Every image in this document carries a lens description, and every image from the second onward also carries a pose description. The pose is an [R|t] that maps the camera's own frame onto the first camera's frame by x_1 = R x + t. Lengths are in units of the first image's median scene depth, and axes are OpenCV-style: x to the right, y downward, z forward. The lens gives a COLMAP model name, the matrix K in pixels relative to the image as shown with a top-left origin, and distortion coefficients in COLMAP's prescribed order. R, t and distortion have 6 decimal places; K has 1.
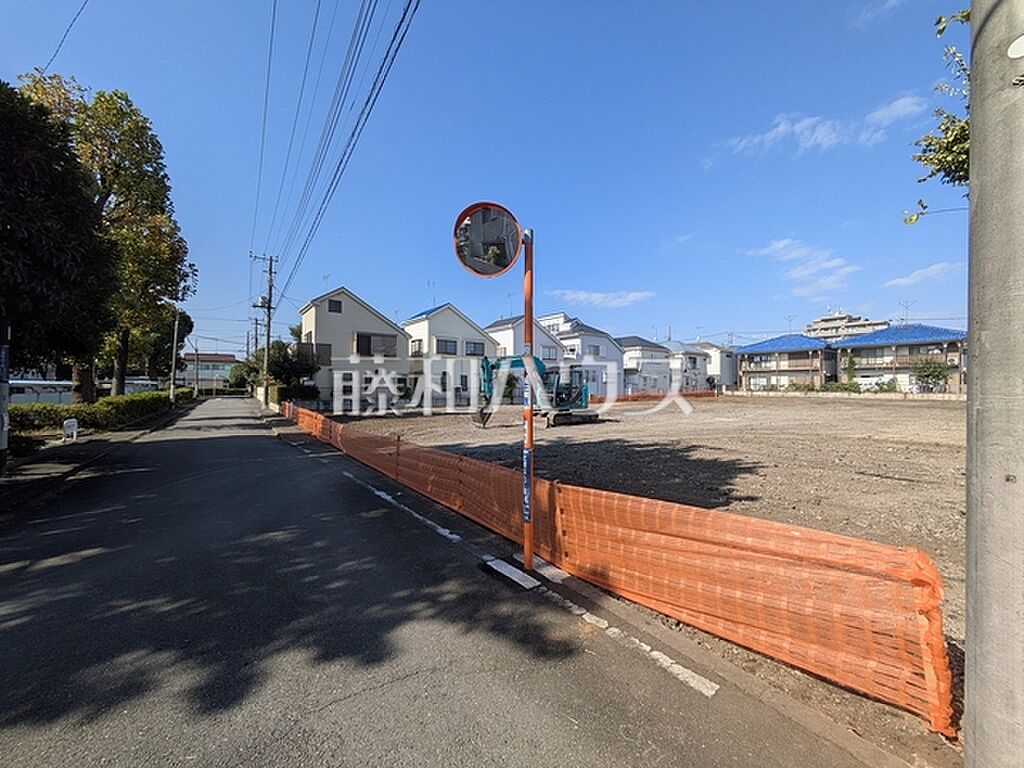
lens RADIAL K [[403.7, 0, 518.4], [0, 403.7, 324.4], [0, 0, 1]] dist [-0.001870, 0.001528]
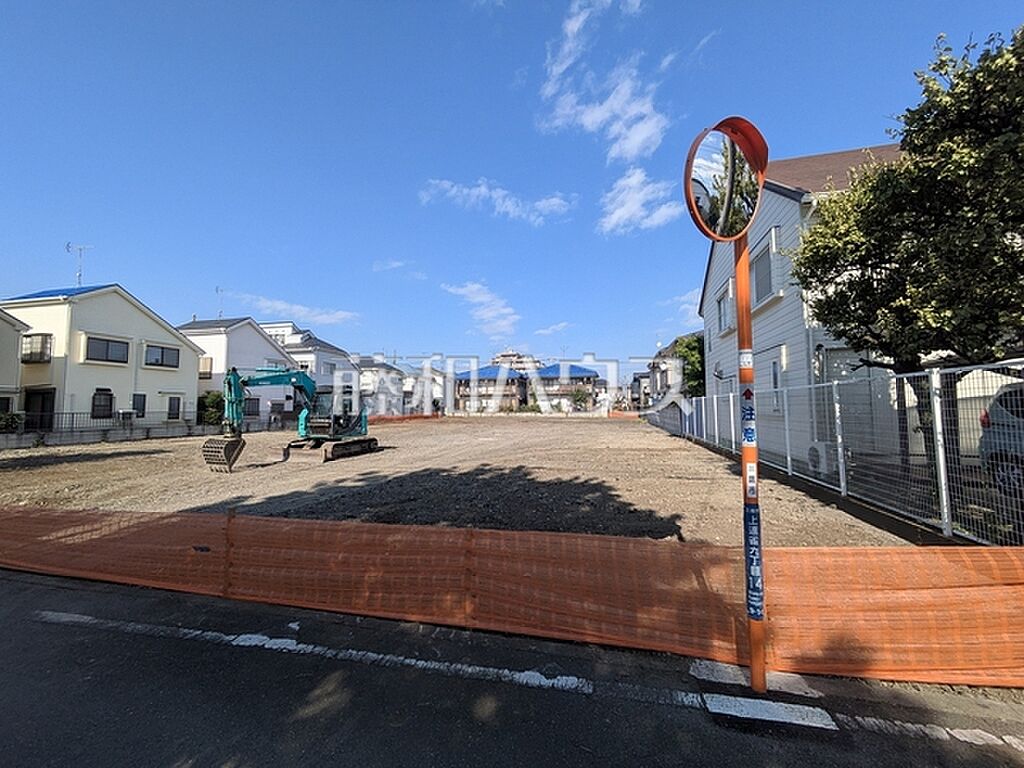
lens RADIAL K [[403.7, 0, 510.0], [0, 403.7, 367.7], [0, 0, 1]] dist [-0.001870, 0.001528]
pose [[0.768730, 0.057354, 0.636996, -0.068637], [-0.089525, 0.995815, 0.018378, 0.010466], [-0.633276, -0.071154, 0.770648, 0.074539]]
